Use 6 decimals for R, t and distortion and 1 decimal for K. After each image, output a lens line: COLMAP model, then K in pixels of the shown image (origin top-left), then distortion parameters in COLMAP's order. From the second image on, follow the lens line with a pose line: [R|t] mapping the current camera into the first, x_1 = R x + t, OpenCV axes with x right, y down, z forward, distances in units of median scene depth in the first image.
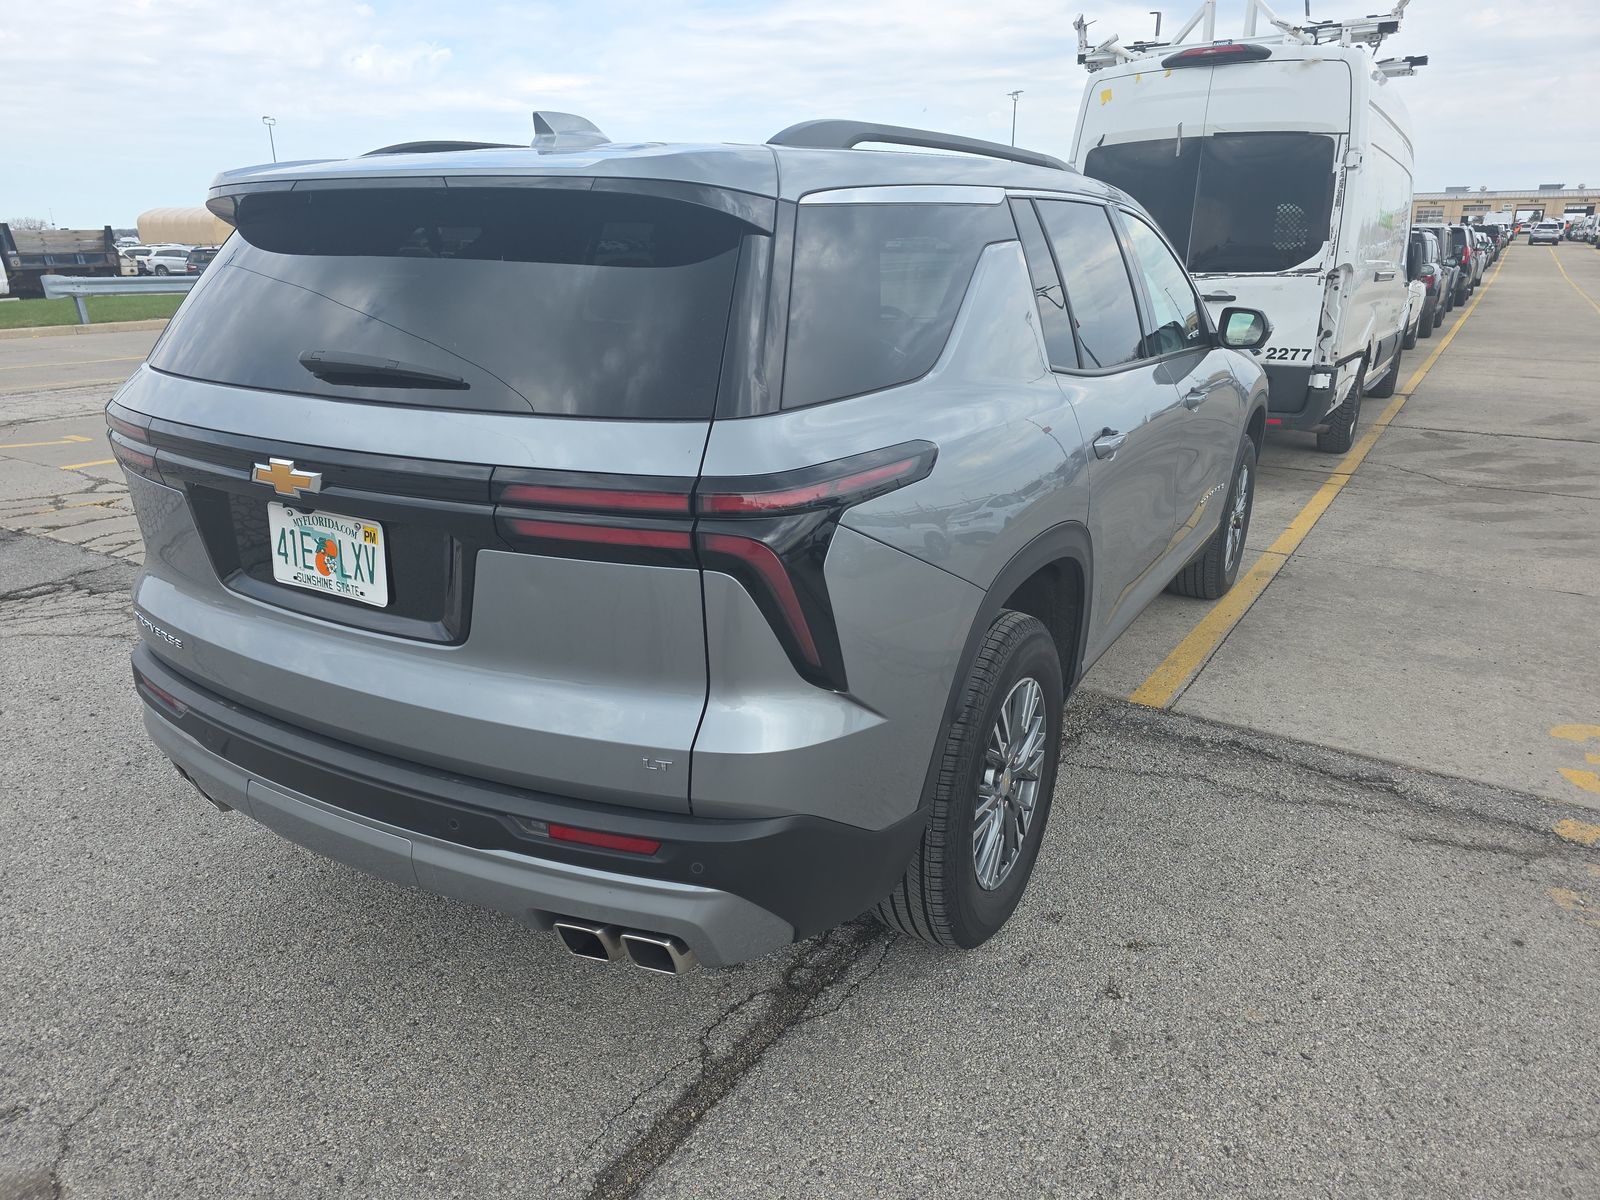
lens RADIAL K [[1078.1, 0, 793.8], [0, 1078.1, 594.3], [0, 0, 1]] dist [0.055176, -0.044102]
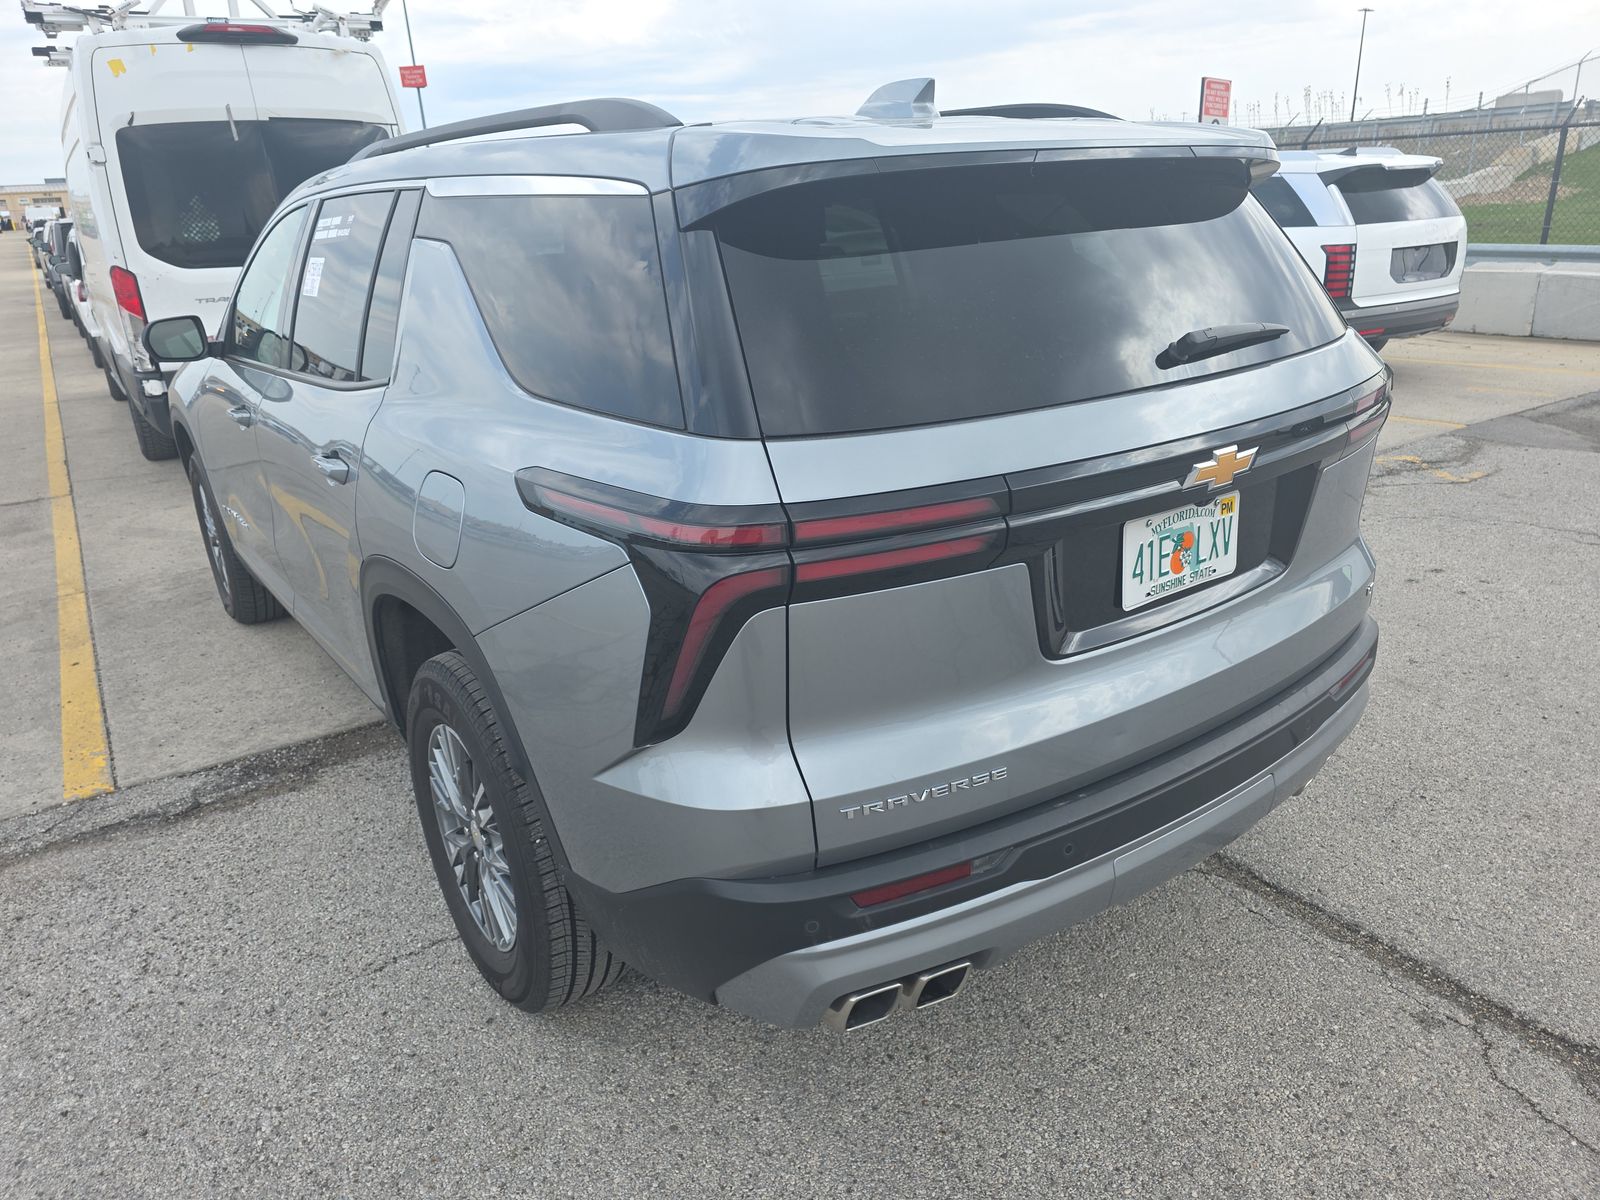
lens RADIAL K [[1078.1, 0, 795.5], [0, 1078.1, 602.2], [0, 0, 1]] dist [0.055176, -0.044102]
pose [[0.416709, -0.335816, 0.844737, -1.365382], [0.326421, 0.922564, 0.205732, -0.294823], [-0.848412, 0.190009, 0.494058, 0.816929]]
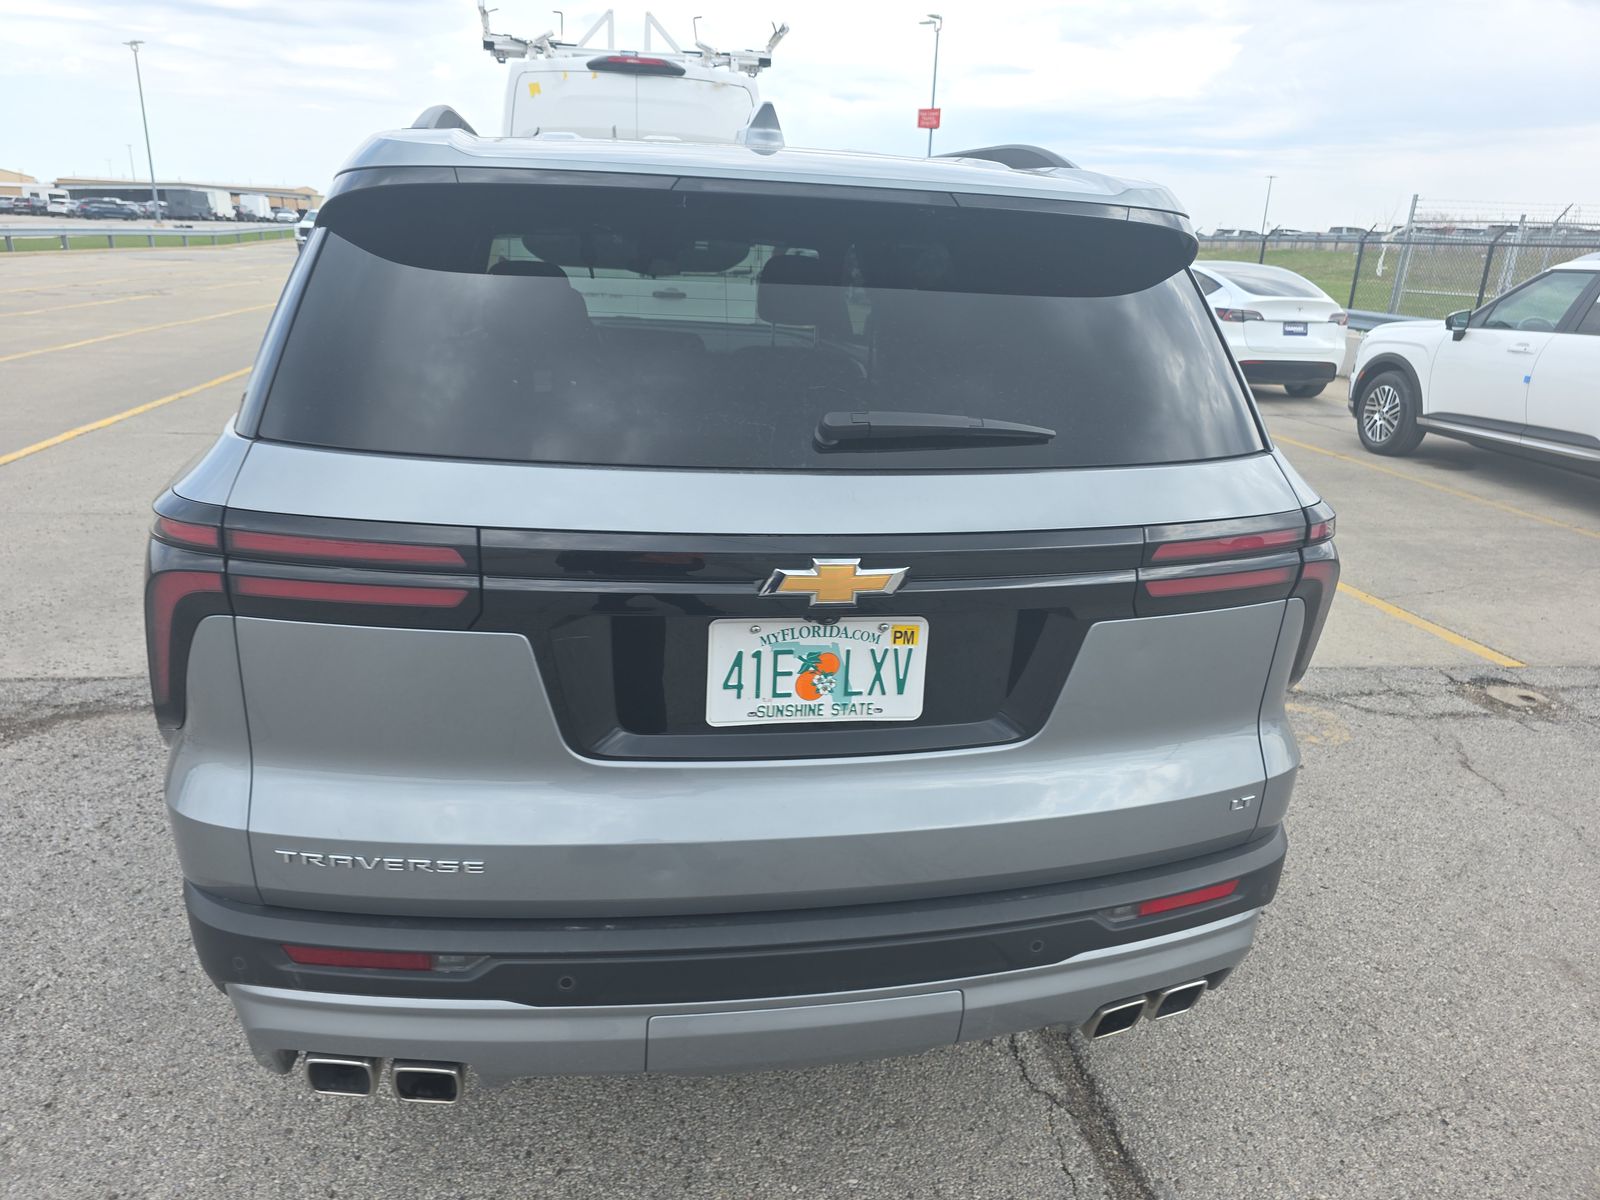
lens RADIAL K [[1078.1, 0, 787.1], [0, 1078.1, 583.9], [0, 0, 1]] dist [0.055176, -0.044102]
pose [[0.763210, -0.164081, 0.624971, -0.901394], [0.159996, 0.985090, 0.063241, -0.148295], [-0.626029, 0.051726, 0.778082, 0.410935]]
